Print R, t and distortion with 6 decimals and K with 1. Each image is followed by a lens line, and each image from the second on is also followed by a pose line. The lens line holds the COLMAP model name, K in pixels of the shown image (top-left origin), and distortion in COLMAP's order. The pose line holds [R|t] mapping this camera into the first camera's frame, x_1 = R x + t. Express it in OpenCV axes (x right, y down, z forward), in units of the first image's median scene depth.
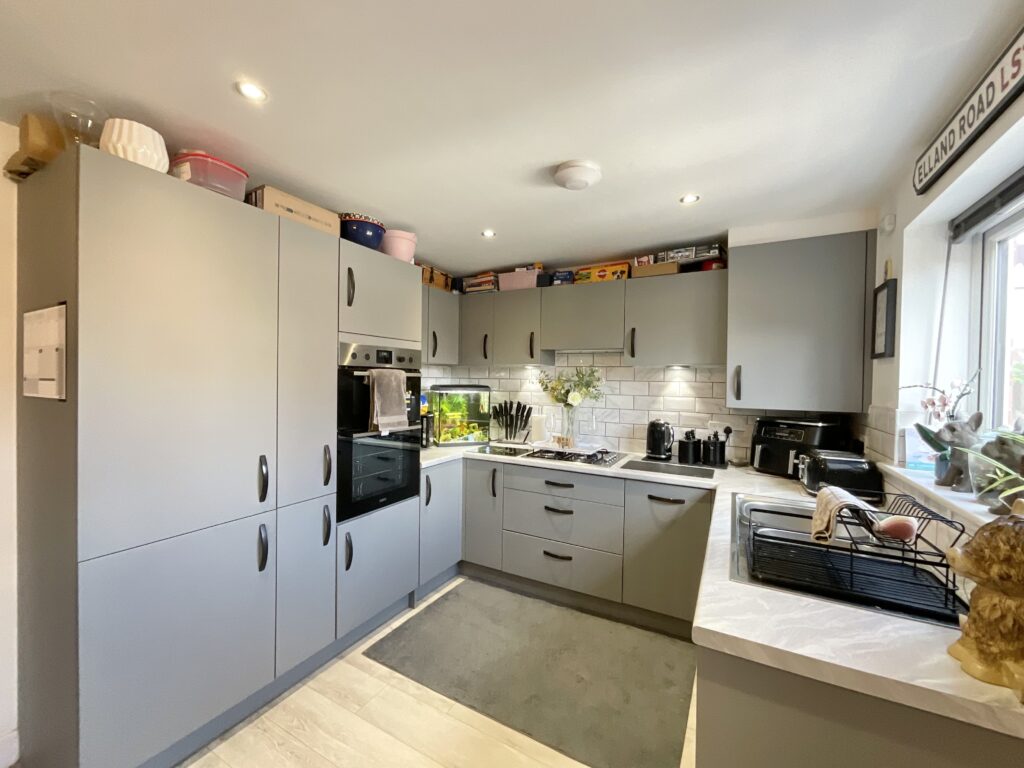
lens RADIAL K [[411.5, 0, 512.0], [0, 411.5, 384.0], [0, 0, 1]] dist [-0.000014, -0.000178]
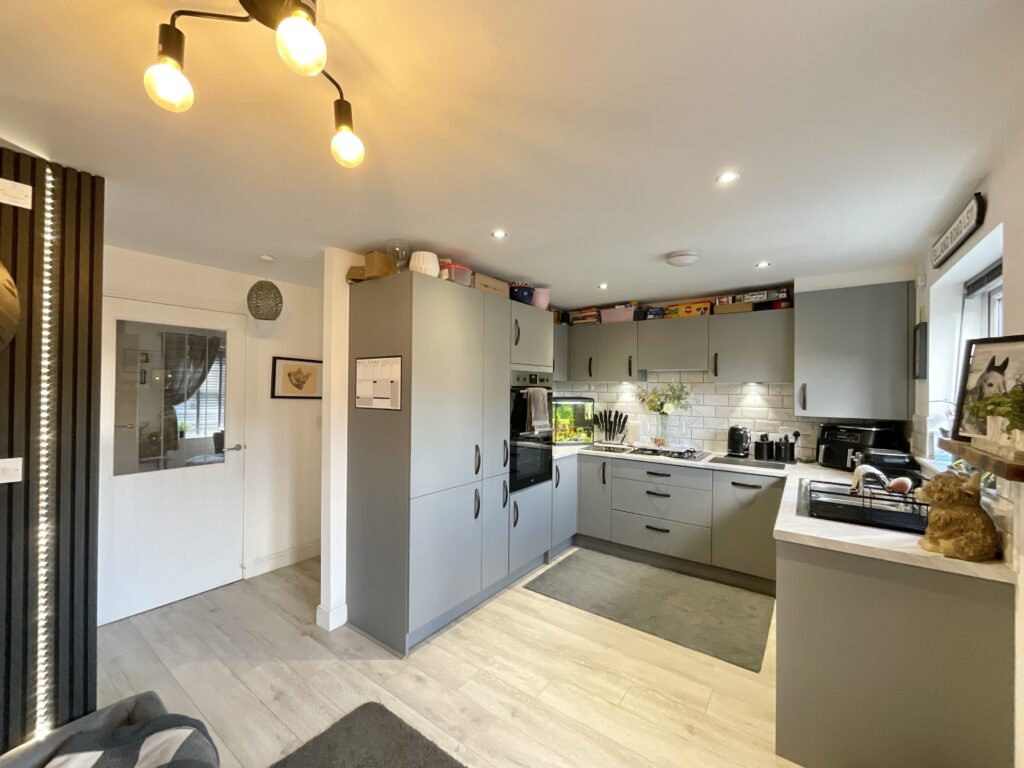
lens RADIAL K [[415.4, 0, 512.0], [0, 415.4, 384.0], [0, 0, 1]] dist [0.002368, 0.000290]
pose [[0.992381, -0.005490, -0.123087, -0.197364], [0.003159, 0.999812, -0.019119, -0.020387], [0.123169, 0.018585, 0.992212, -0.404173]]
